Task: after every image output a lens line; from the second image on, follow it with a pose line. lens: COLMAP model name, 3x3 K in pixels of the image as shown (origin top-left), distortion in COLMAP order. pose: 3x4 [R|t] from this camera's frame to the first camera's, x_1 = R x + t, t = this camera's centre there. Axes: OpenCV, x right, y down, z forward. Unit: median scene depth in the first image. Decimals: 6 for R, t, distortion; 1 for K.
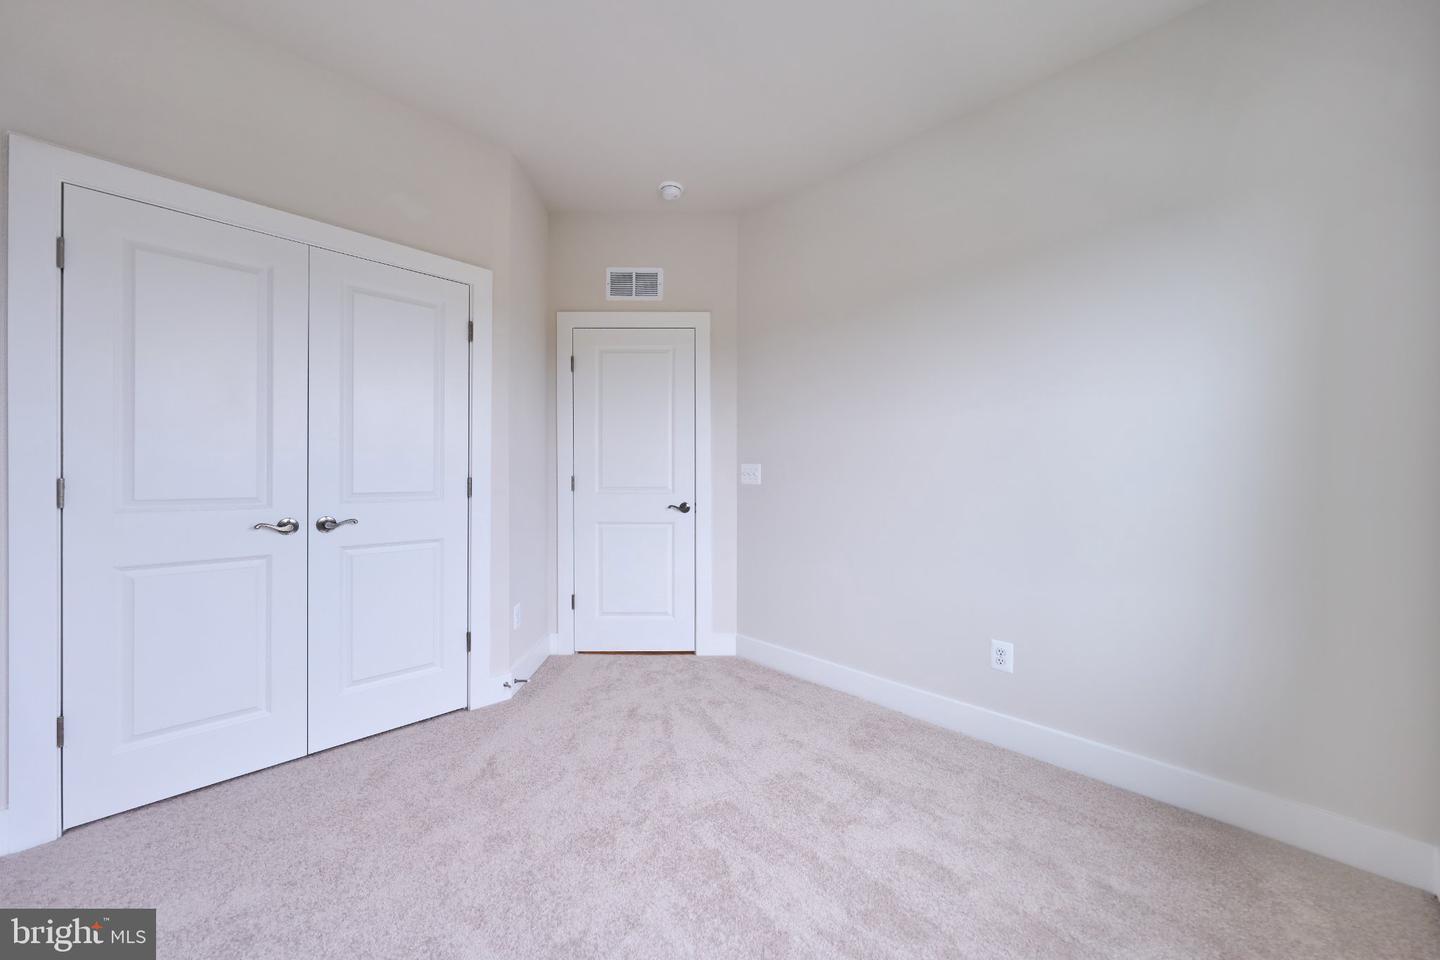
lens RADIAL K [[504.1, 0, 712.7], [0, 504.1, 478.2], [0, 0, 1]] dist [0.001820, -0.000374]
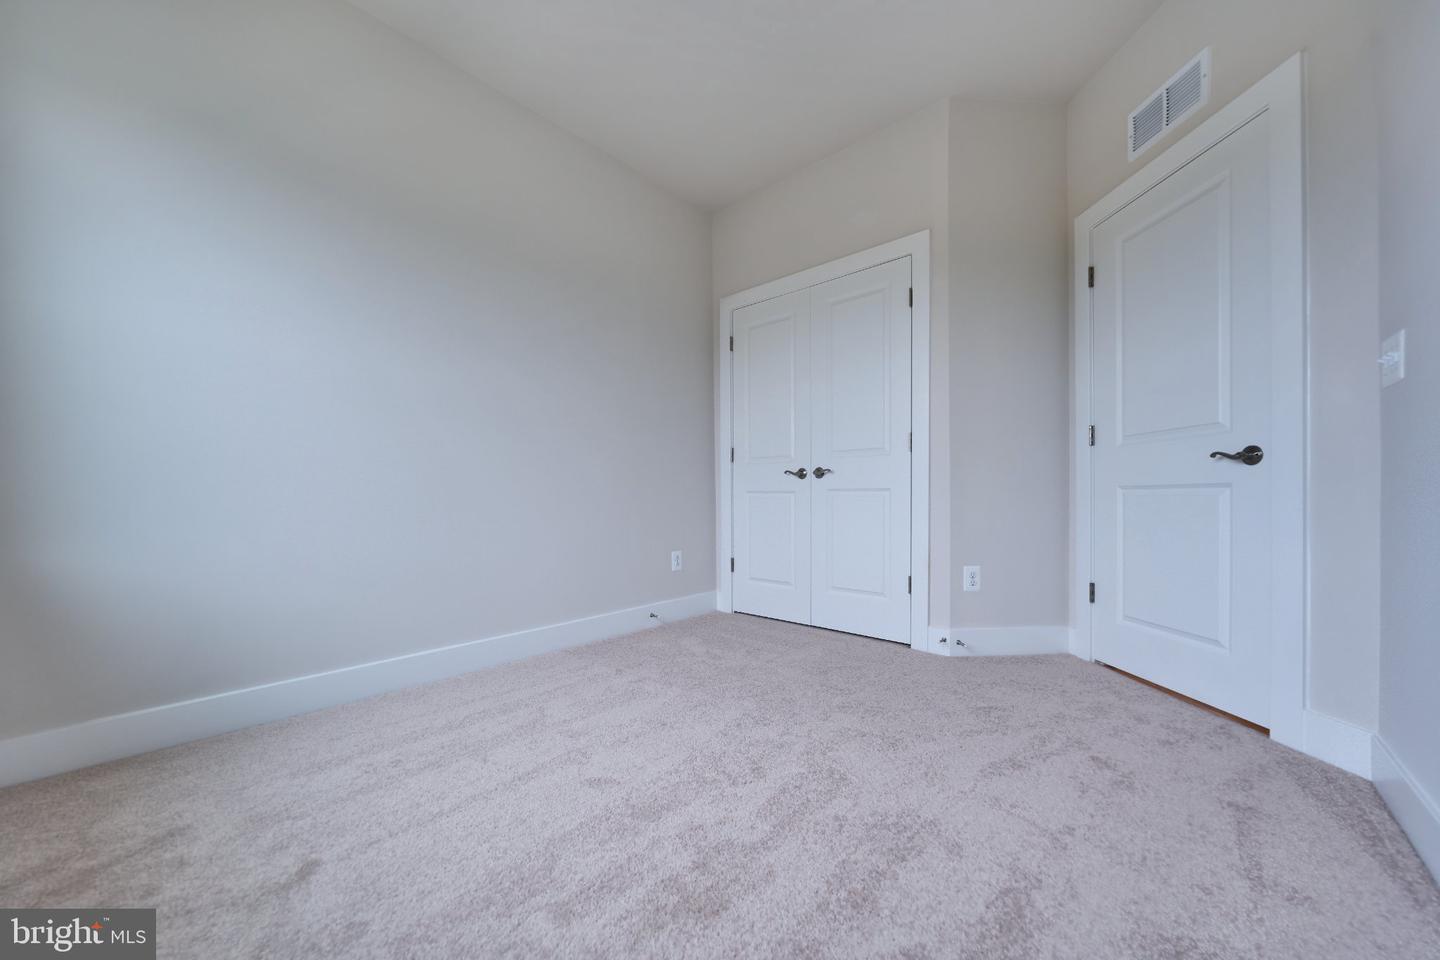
lens RADIAL K [[504.1, 0, 721.0], [0, 504.1, 494.2], [0, 0, 1]] dist [0.001820, -0.000374]
pose [[0.082606, 0.002164, -0.996580, 0.437504], [-0.001072, 0.999997, 0.002083, 0.100014], [0.996582, 0.000896, 0.082608, 0.394784]]
